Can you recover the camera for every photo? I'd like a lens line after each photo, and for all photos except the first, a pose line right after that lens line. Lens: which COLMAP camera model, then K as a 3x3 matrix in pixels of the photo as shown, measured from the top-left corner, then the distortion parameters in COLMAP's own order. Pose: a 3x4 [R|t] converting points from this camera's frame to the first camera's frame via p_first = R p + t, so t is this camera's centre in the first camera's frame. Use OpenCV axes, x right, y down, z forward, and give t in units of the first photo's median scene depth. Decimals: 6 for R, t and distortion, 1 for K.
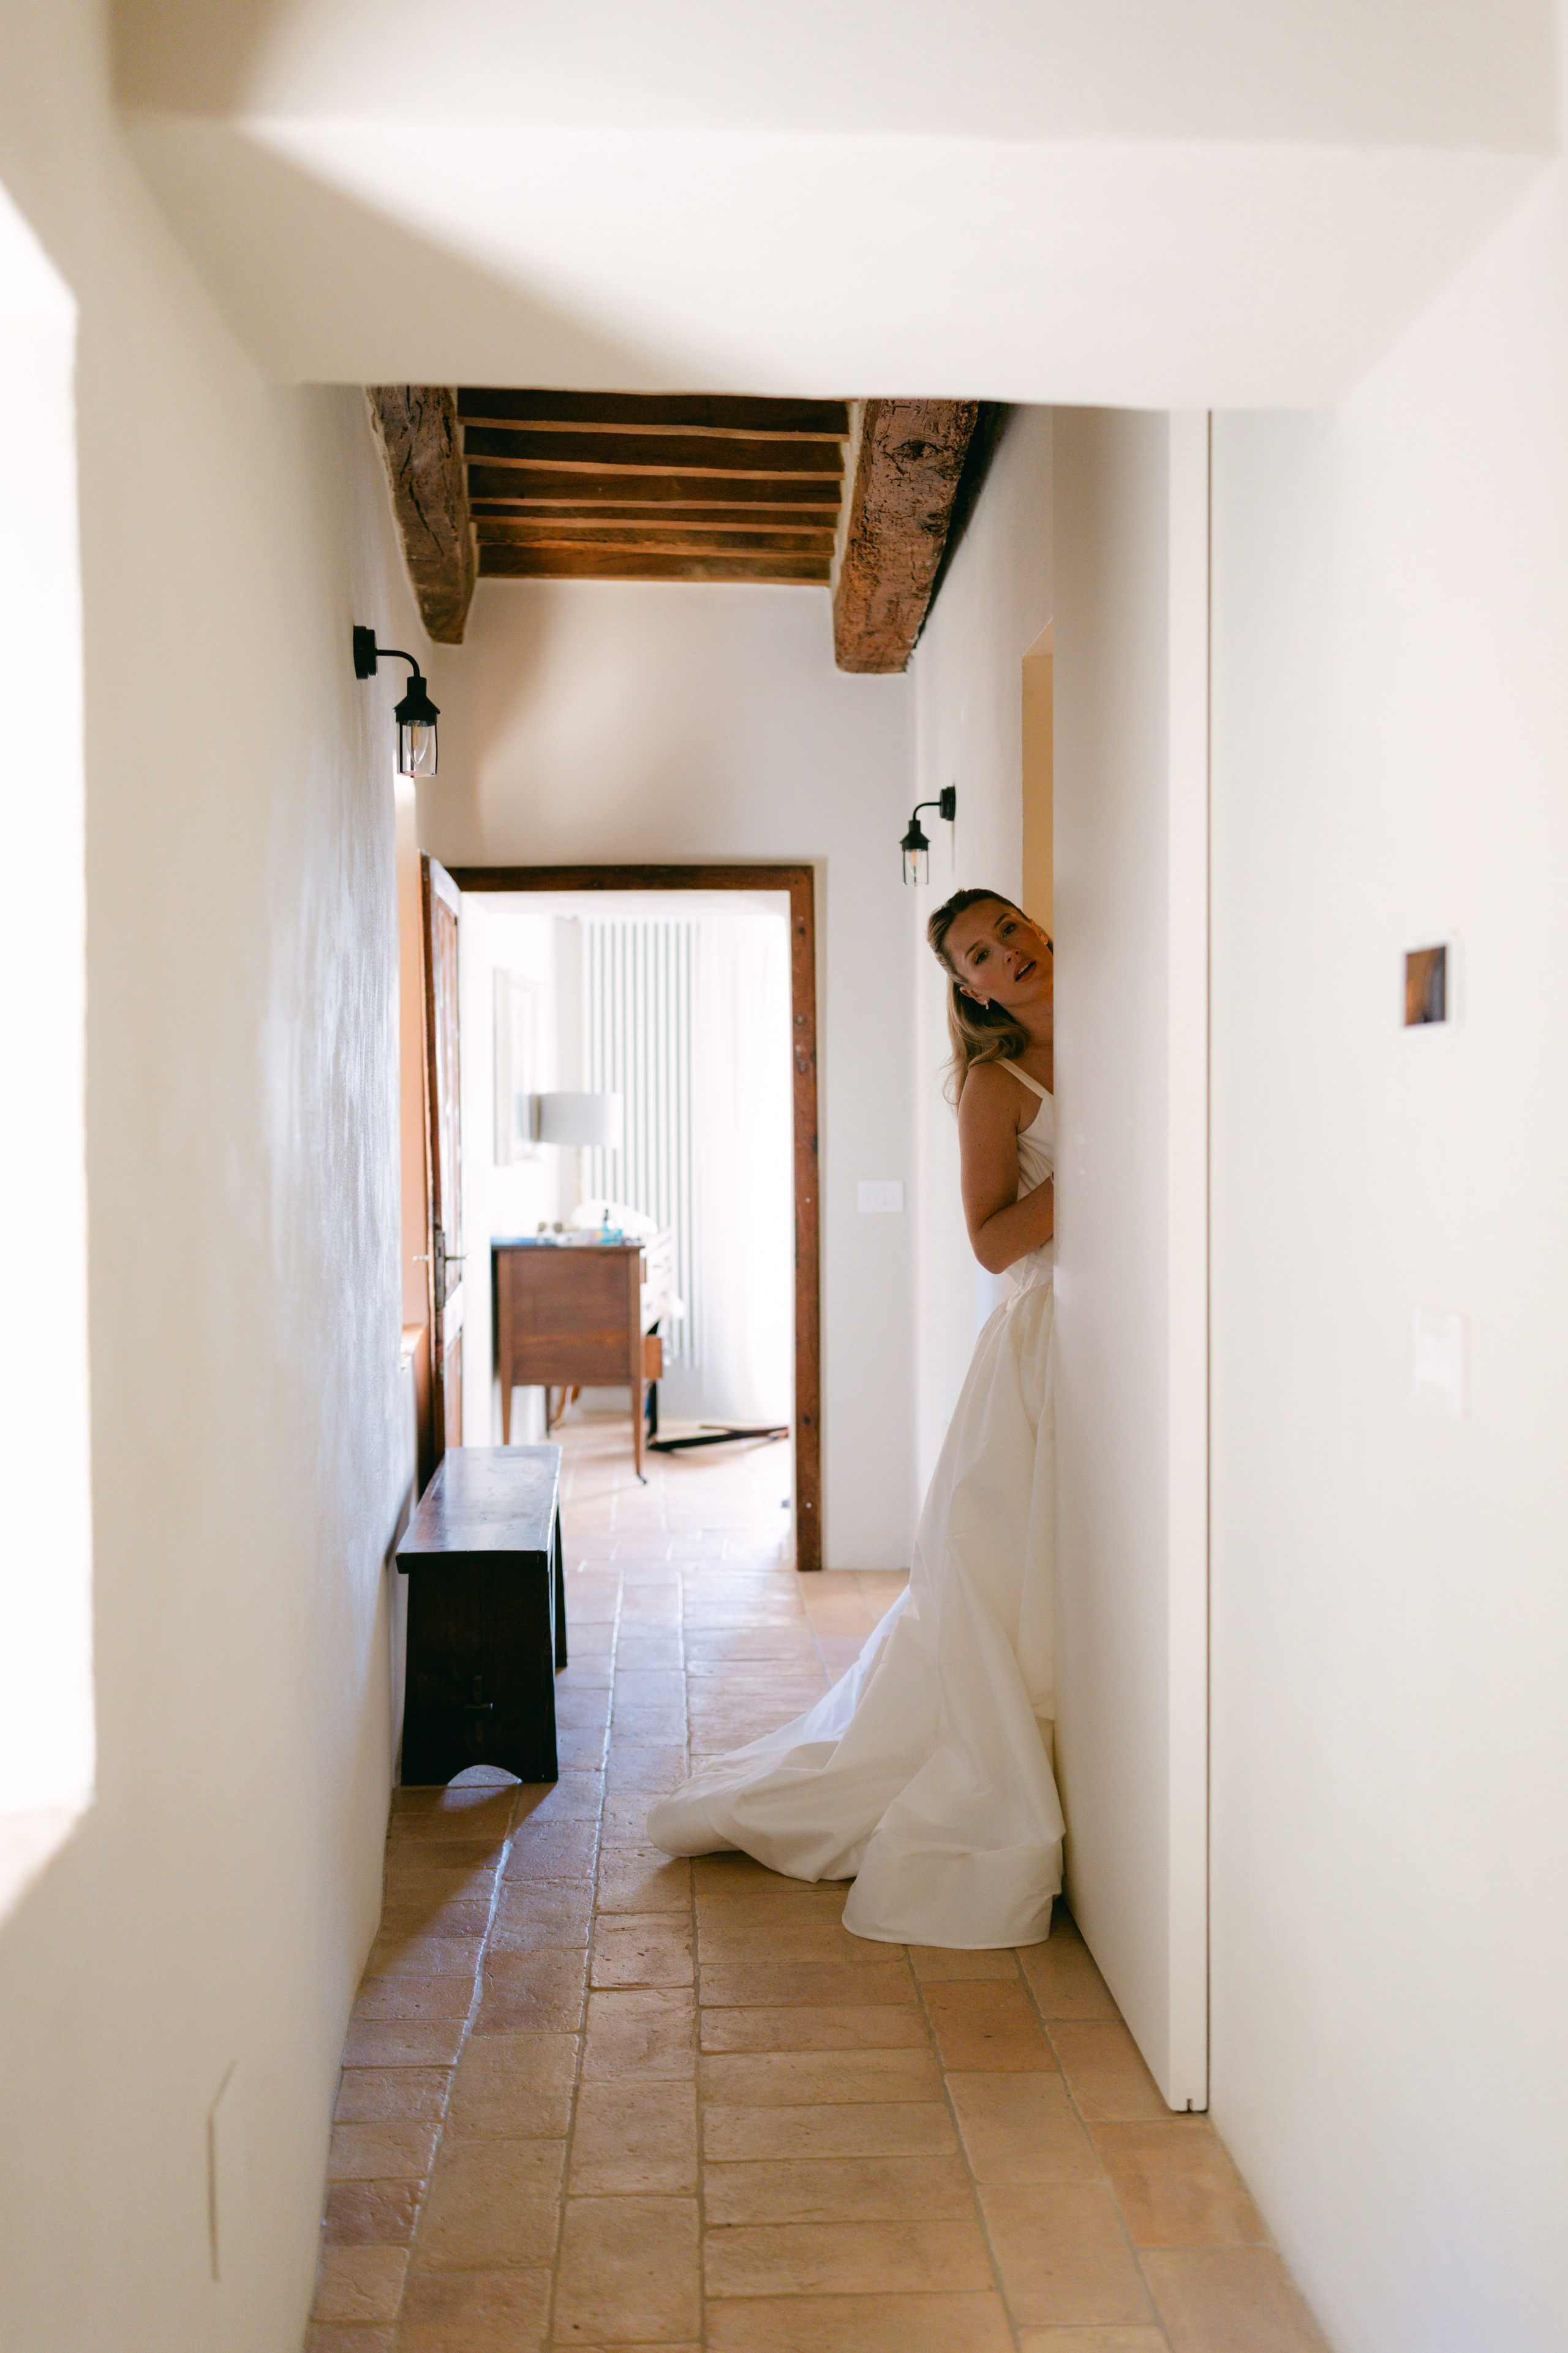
lens RADIAL K [[2268.3, 0, 784.0], [0, 2268.3, 1176.5], [0, 0, 1]] dist [-0.013070, -0.017042]
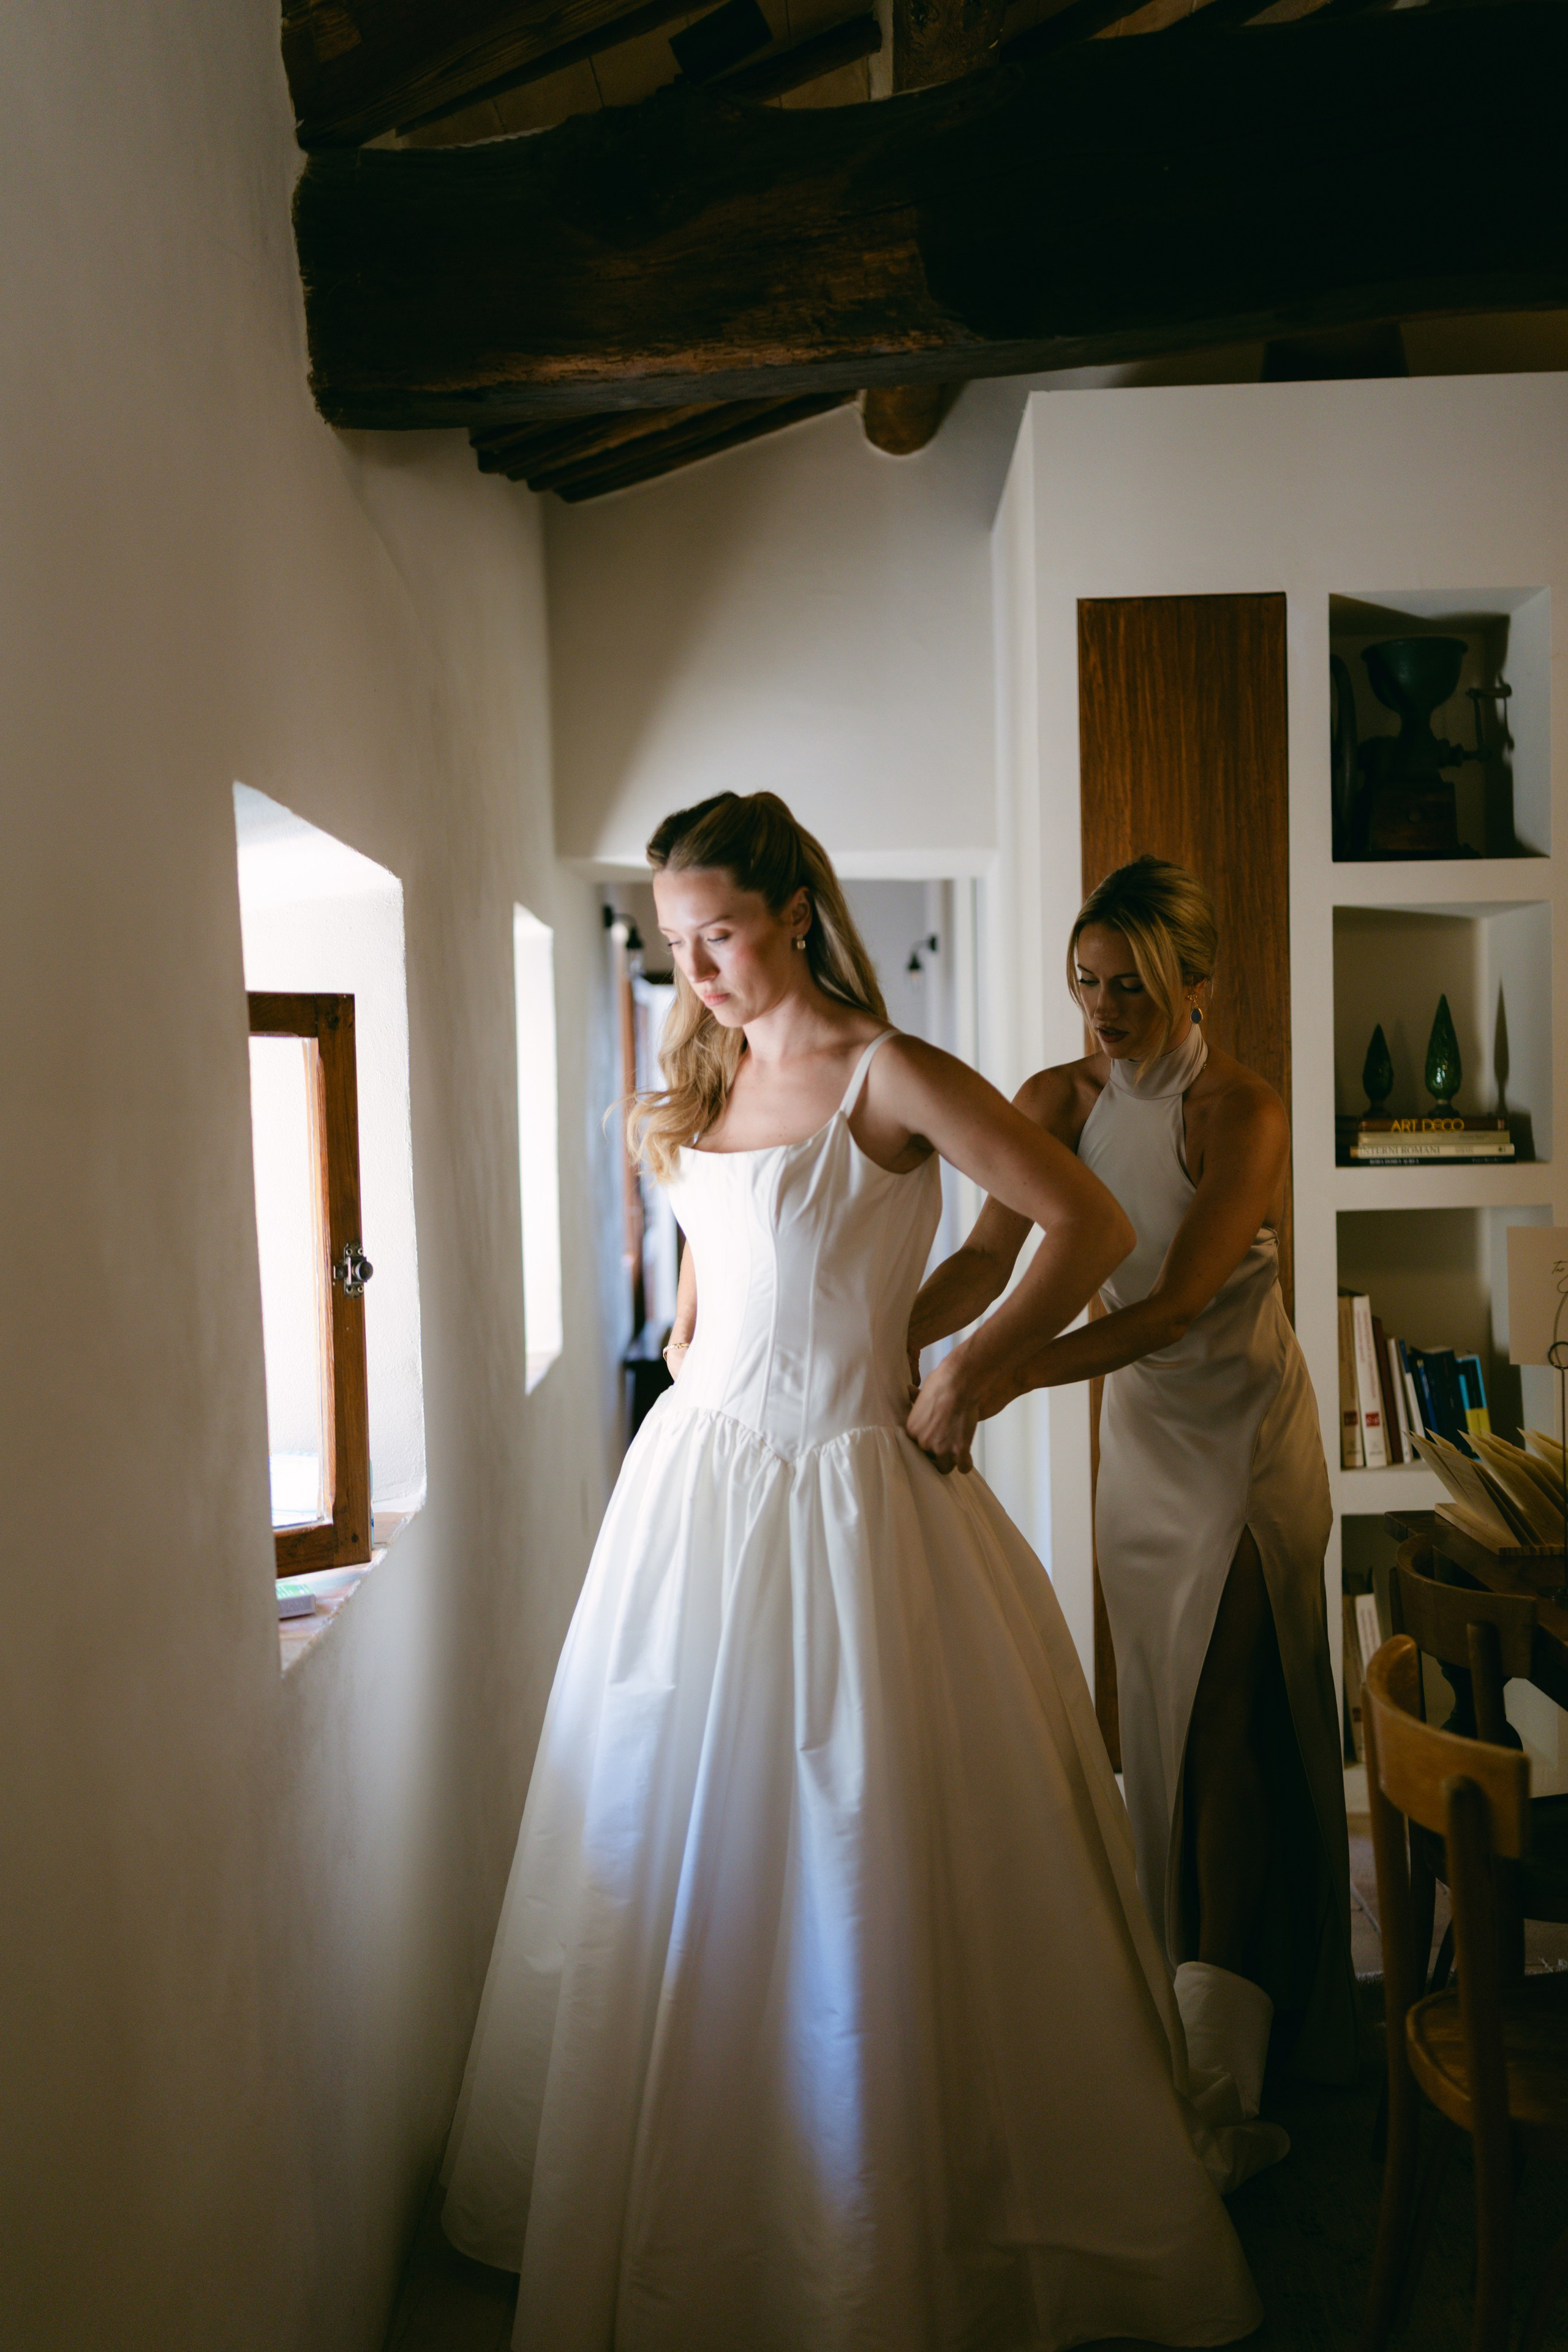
lens RADIAL K [[2212.1, 0, 784.0], [0, 2212.1, 1176.0], [0, 0, 1]] dist [-0.003899, -0.018082]
pose [[0.997084, -0.012228, -0.075330, 0.066079], [0.013158, 0.999843, 0.011861, -0.007653], [0.075173, -0.012818, 0.997088, -0.537357]]
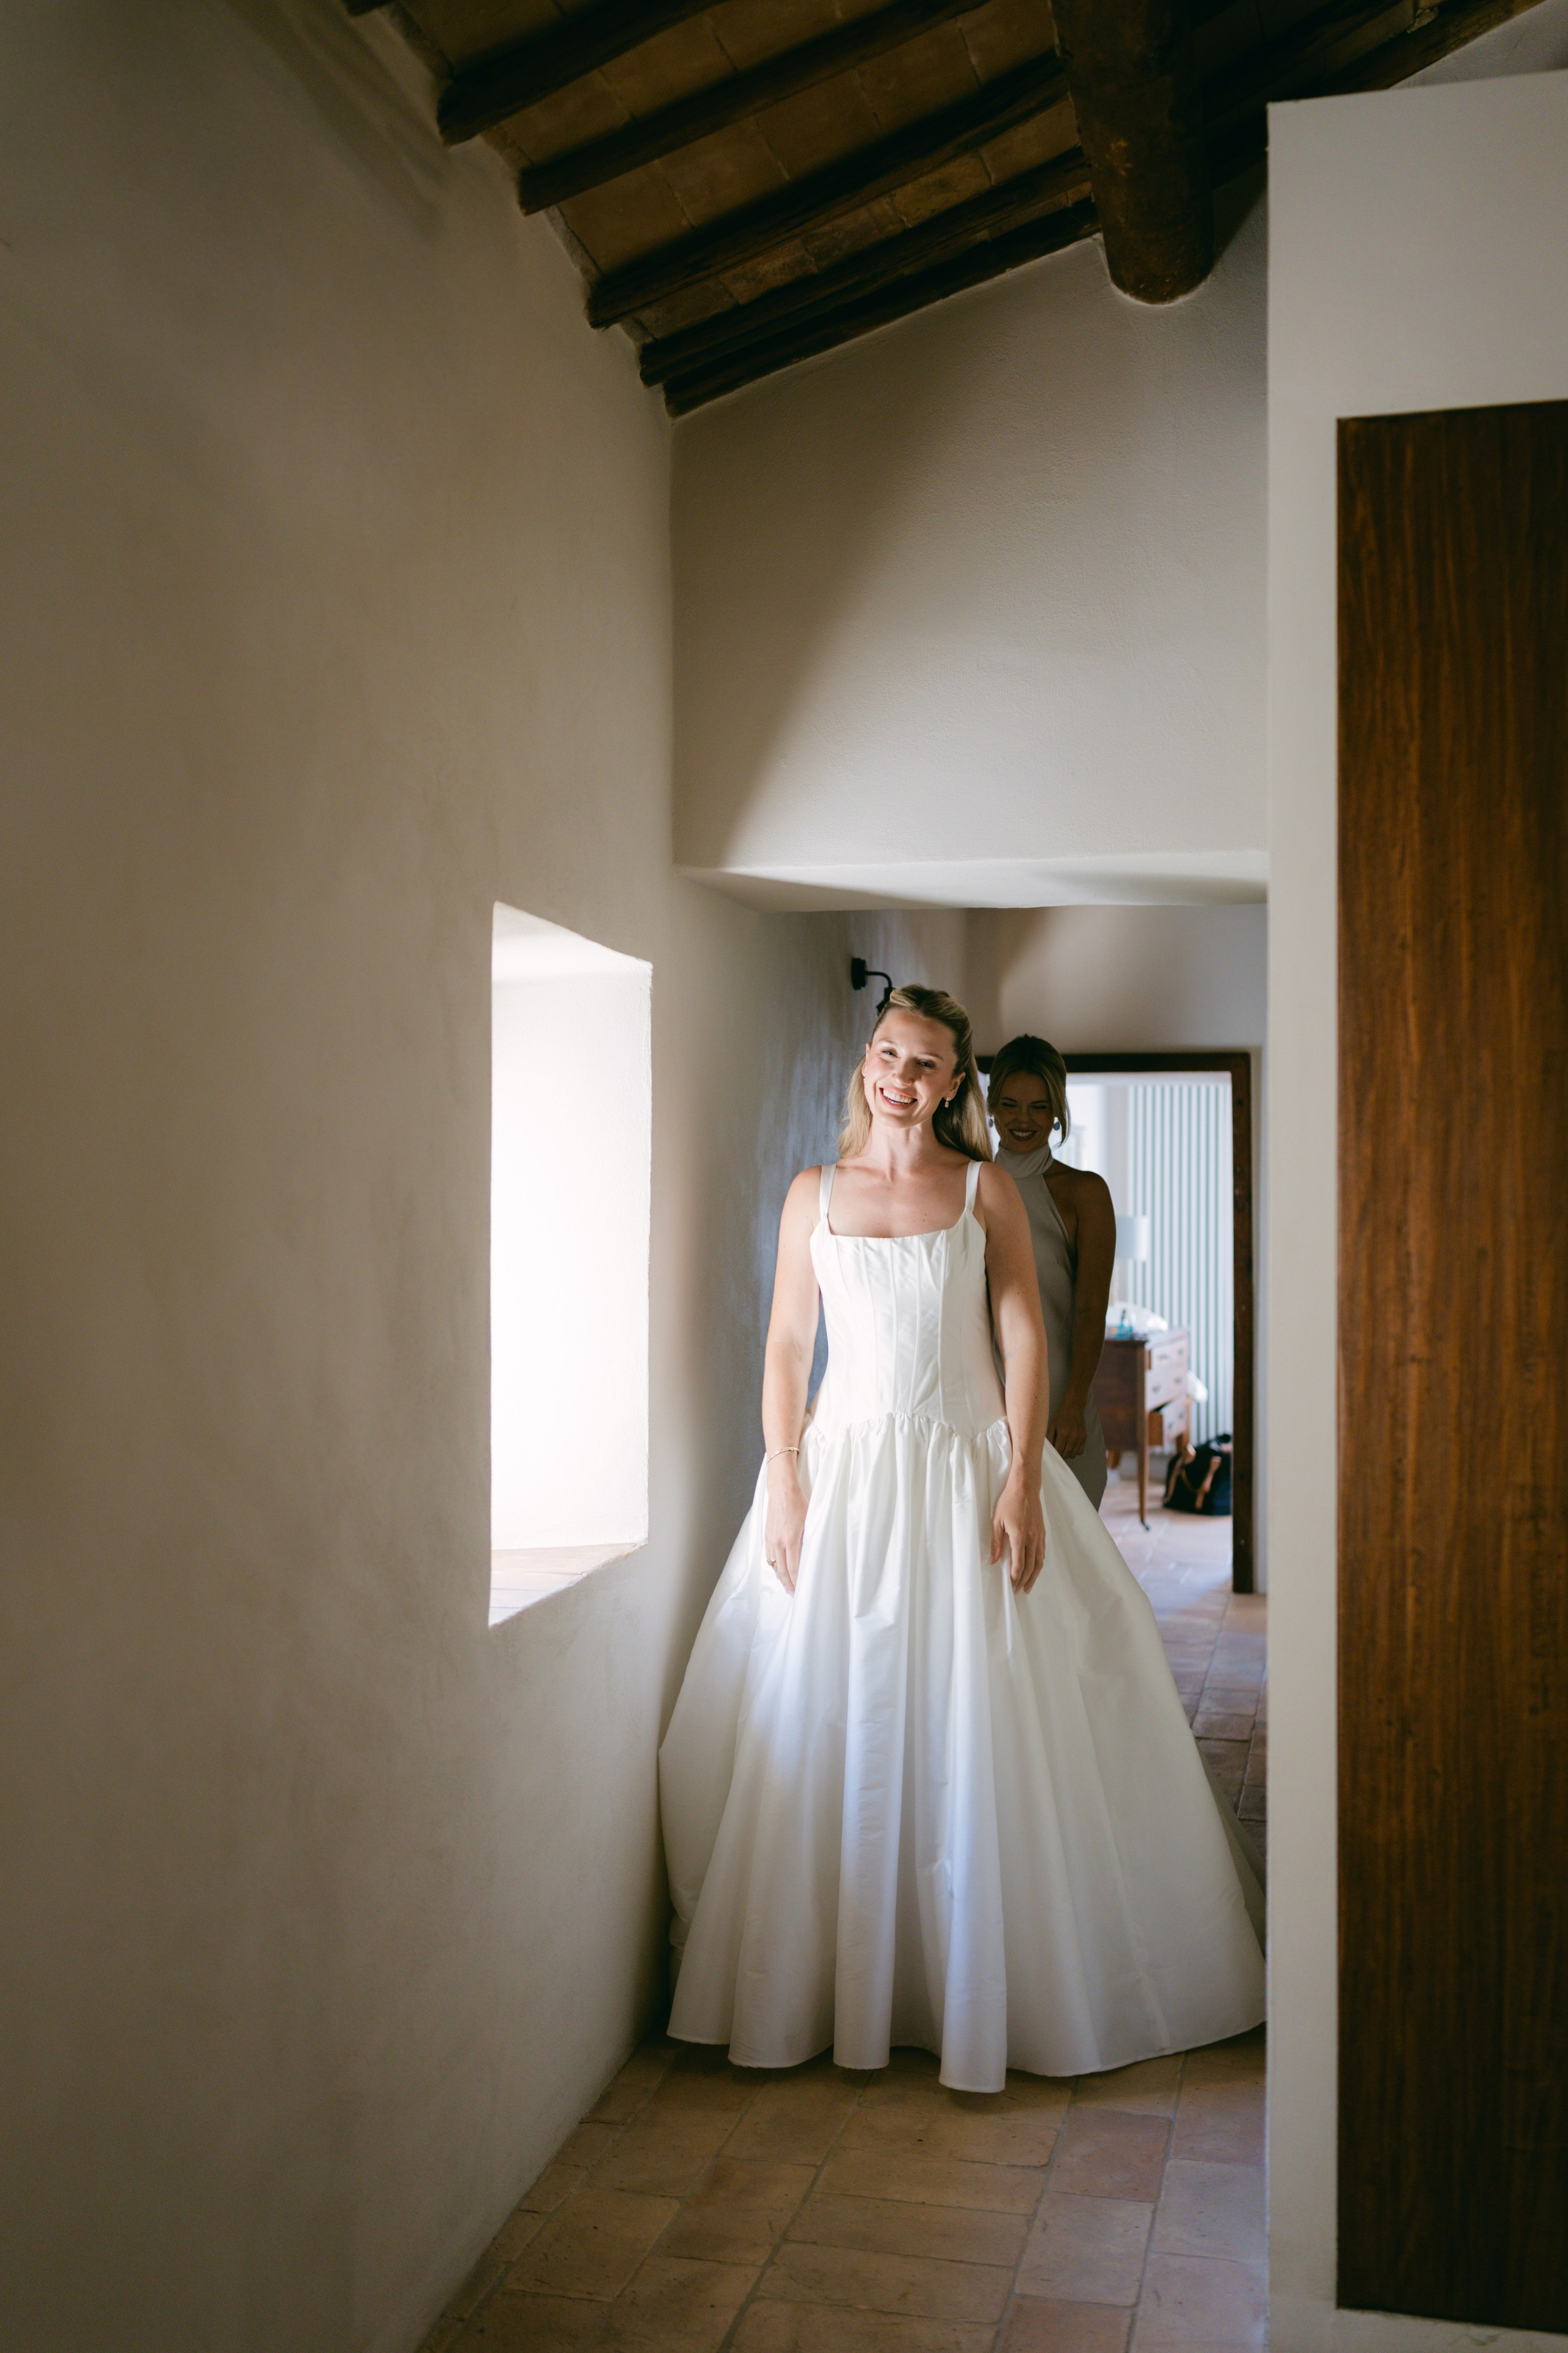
lens RADIAL K [[2268.3, 0, 784.0], [0, 2268.3, 1176.5], [0, 0, 1]] dist [-0.013070, -0.017042]
pose [[0.957125, 0.008795, -0.289542, 0.127970], [-0.020791, 0.999047, -0.038381, -0.009001], [0.288929, 0.042756, 0.956395, -0.313680]]
